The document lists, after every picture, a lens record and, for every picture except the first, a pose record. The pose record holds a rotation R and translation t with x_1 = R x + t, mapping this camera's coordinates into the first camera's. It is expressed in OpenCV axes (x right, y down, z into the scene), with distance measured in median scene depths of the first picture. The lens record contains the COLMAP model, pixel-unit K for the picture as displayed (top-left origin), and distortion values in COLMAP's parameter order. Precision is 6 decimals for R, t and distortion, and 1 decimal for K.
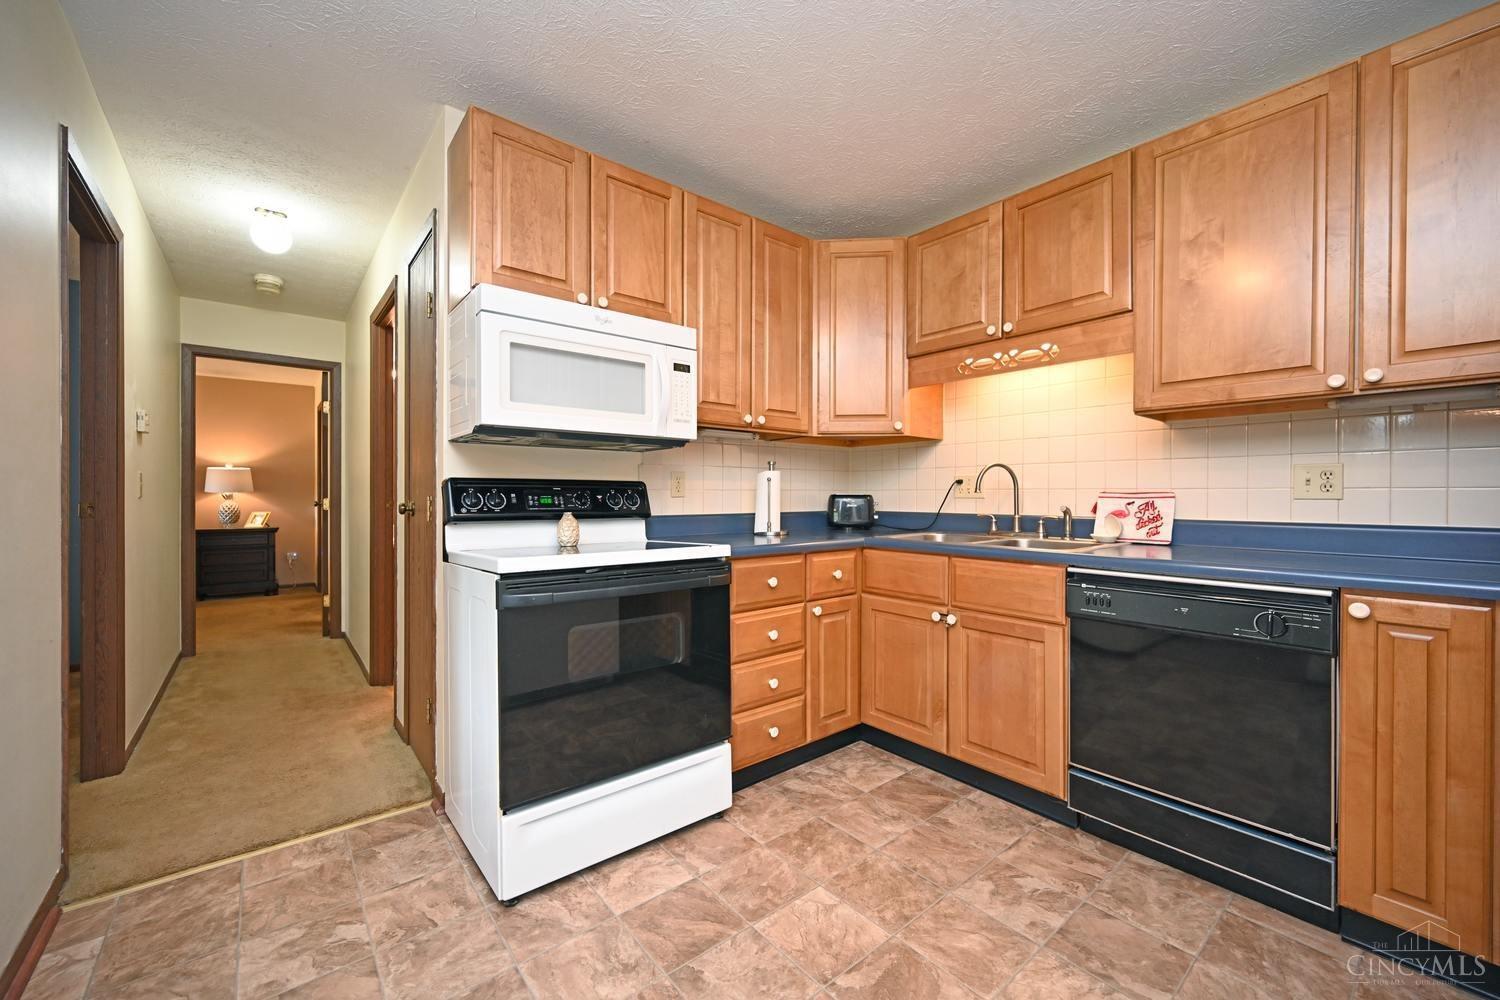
lens RADIAL K [[591.7, 0, 752.6], [0, 591.7, 496.3], [0, 0, 1]] dist [-0.000131, -0.000103]
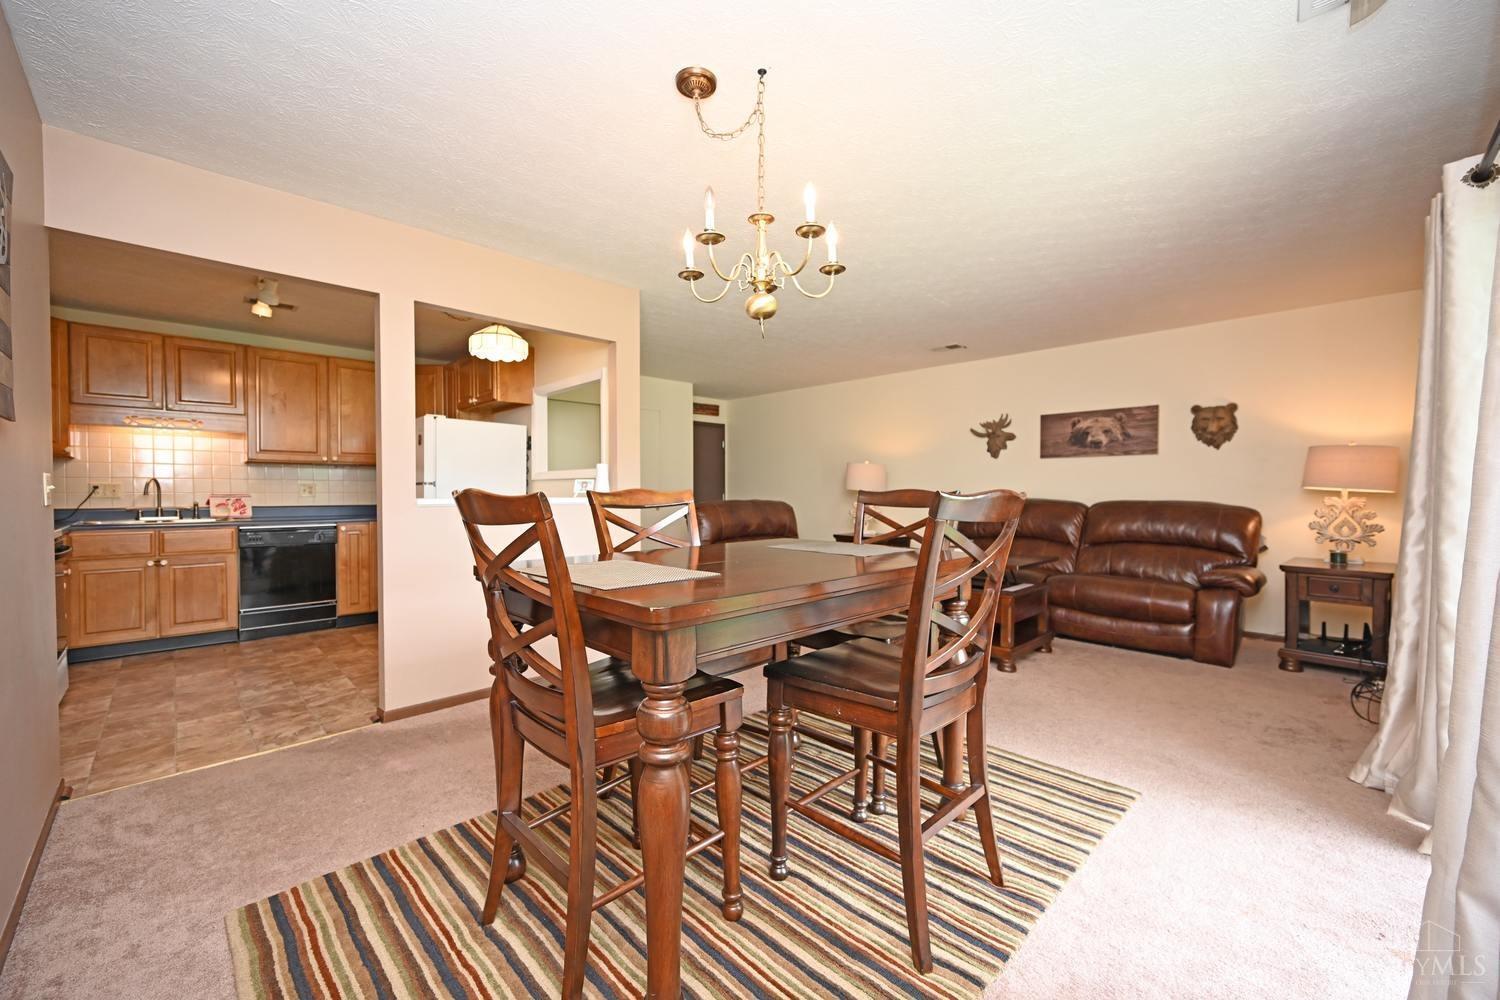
lens RADIAL K [[591.7, 0, 752.0], [0, 591.7, 497.4], [0, 0, 1]] dist [-0.000131, -0.000103]
pose [[-0.094477, -0.016294, 0.995394, -1.958039], [-0.003947, 0.999864, 0.015992, -0.044788], [-0.995519, -0.002418, -0.094529, -0.793581]]
